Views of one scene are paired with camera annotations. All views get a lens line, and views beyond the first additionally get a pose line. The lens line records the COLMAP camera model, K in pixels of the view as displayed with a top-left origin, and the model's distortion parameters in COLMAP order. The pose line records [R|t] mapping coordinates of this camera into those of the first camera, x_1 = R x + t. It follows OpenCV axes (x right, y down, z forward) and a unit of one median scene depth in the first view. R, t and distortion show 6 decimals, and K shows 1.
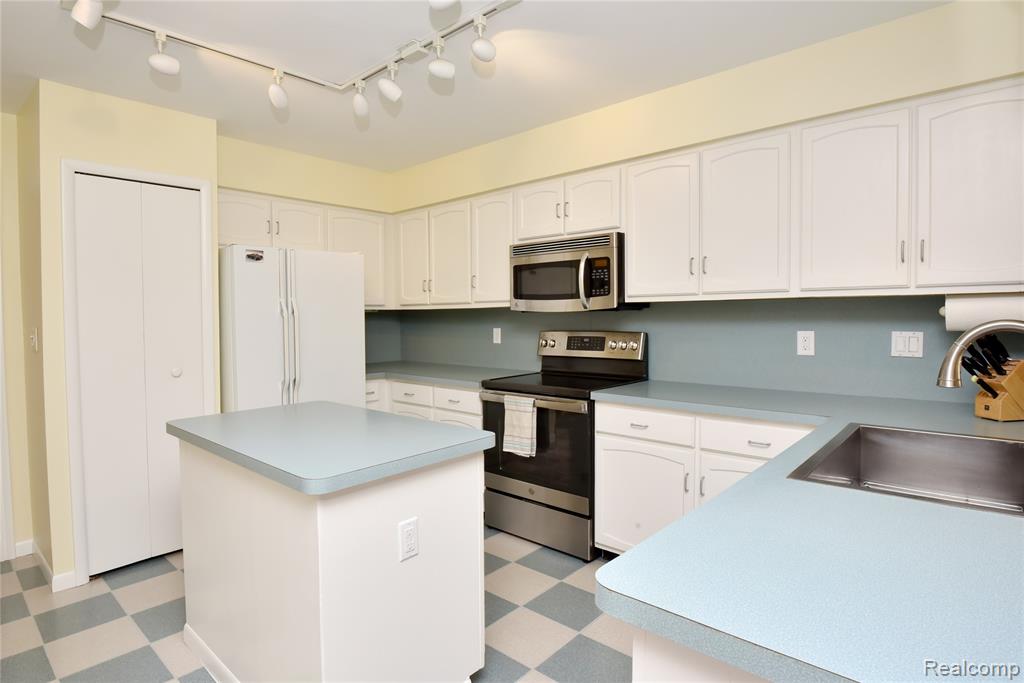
lens RADIAL K [[543.6, 0, 512.6], [0, 543.6, 337.0], [0, 0, 1]] dist [-0.021624, -0.000335]
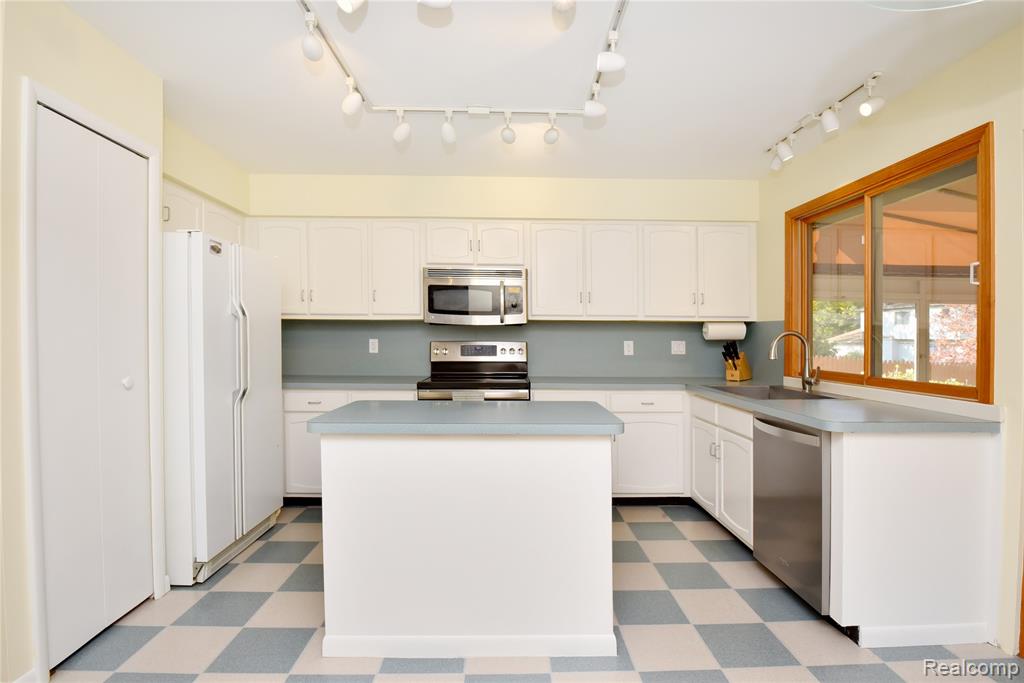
lens RADIAL K [[508.5, 0, 516.0], [0, 508.5, 341.9], [0, 0, 1]] dist [-0.018332, -0.000661]
pose [[0.726144, 0.014339, 0.687393, -0.662369], [0.010838, 0.999420, -0.032296, 0.032996], [-0.687457, 0.030902, 0.725567, 0.074172]]
